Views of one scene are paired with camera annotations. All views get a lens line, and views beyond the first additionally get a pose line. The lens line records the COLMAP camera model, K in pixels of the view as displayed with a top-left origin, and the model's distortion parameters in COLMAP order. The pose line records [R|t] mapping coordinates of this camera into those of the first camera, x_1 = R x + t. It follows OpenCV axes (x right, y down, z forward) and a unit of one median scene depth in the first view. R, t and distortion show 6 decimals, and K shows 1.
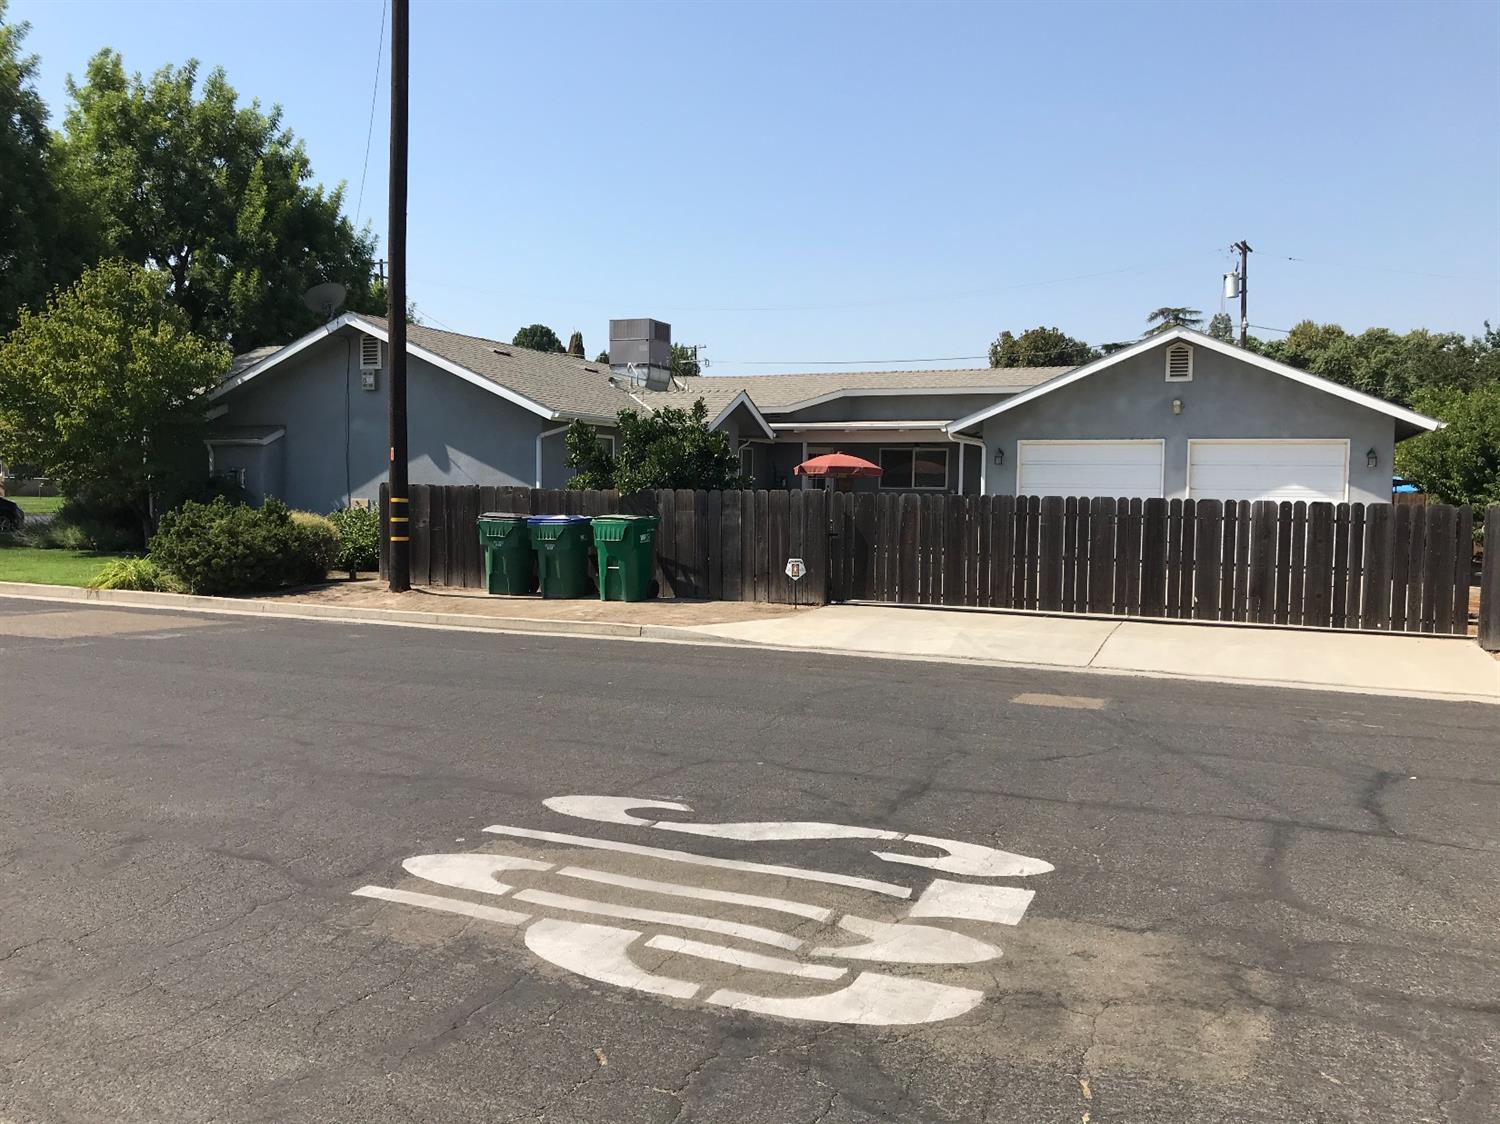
lens RADIAL K [[1182.3, 0, 741.7], [0, 1182.3, 556.0], [0, 0, 1]] dist [0.013324, 0.004932]
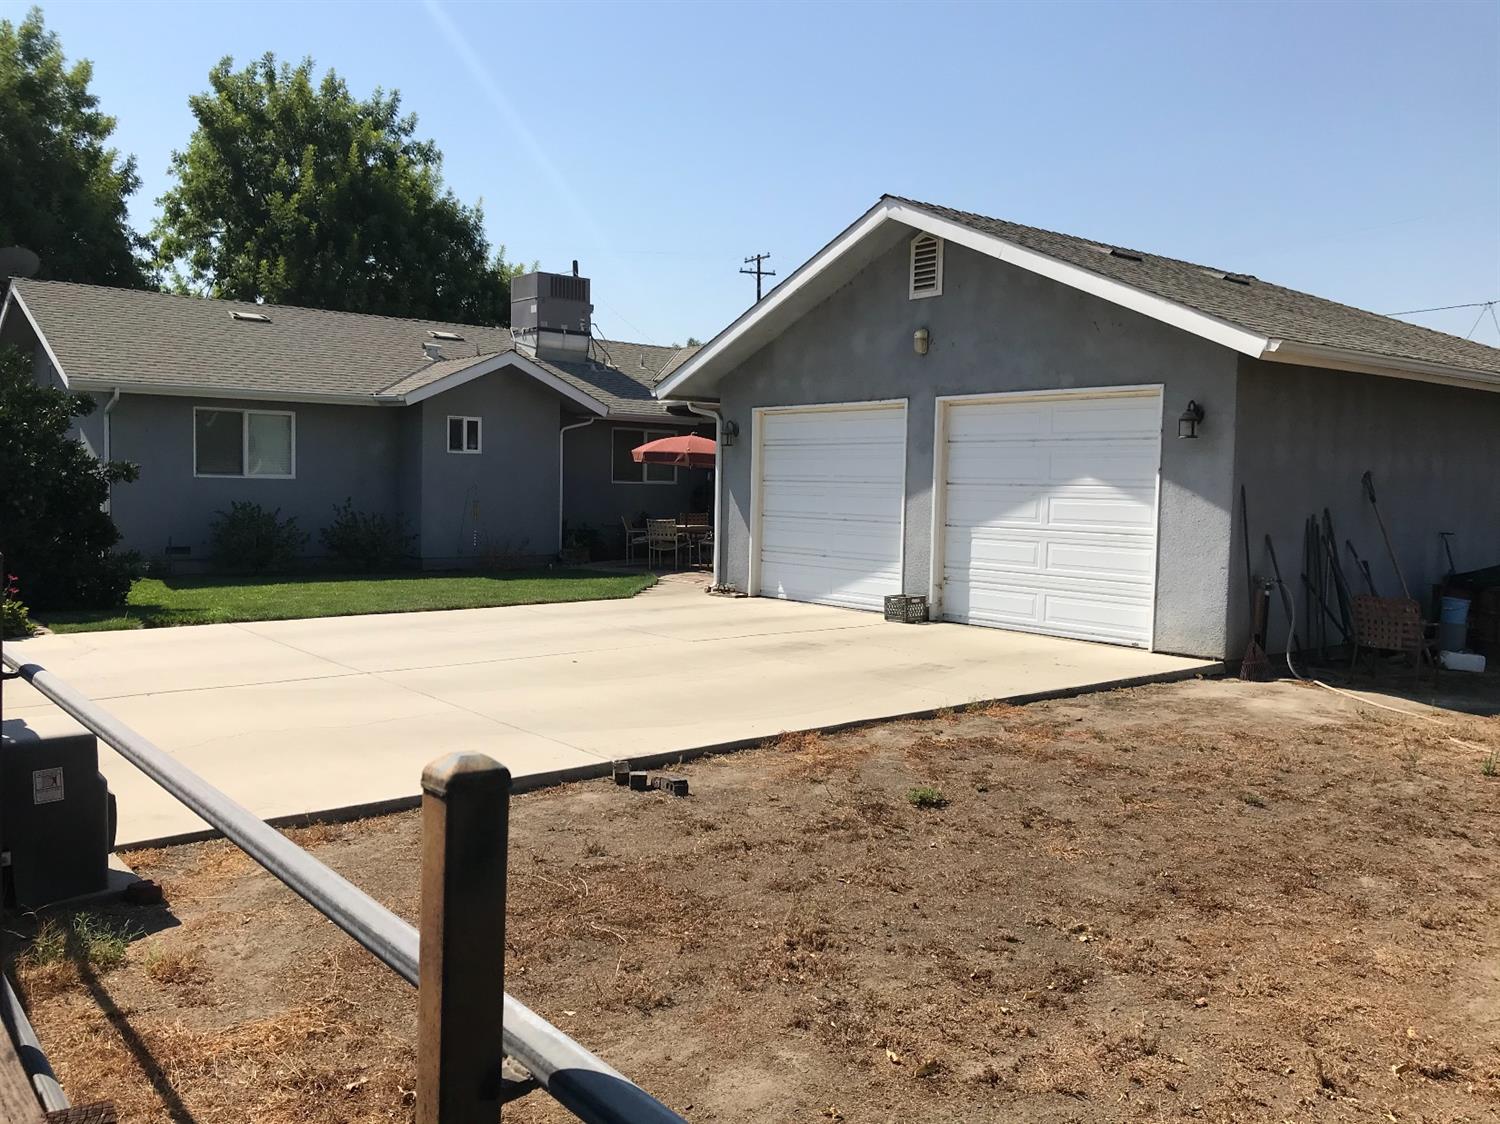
lens RADIAL K [[1182.3, 0, 741.7], [0, 1182.3, 556.0], [0, 0, 1]] dist [0.013324, 0.004932]
pose [[0.884367, 0.032236, -0.465679, 0.535908], [-0.029178, 0.999479, 0.013777, -0.024833], [0.465880, 0.001404, 0.884847, 0.422793]]
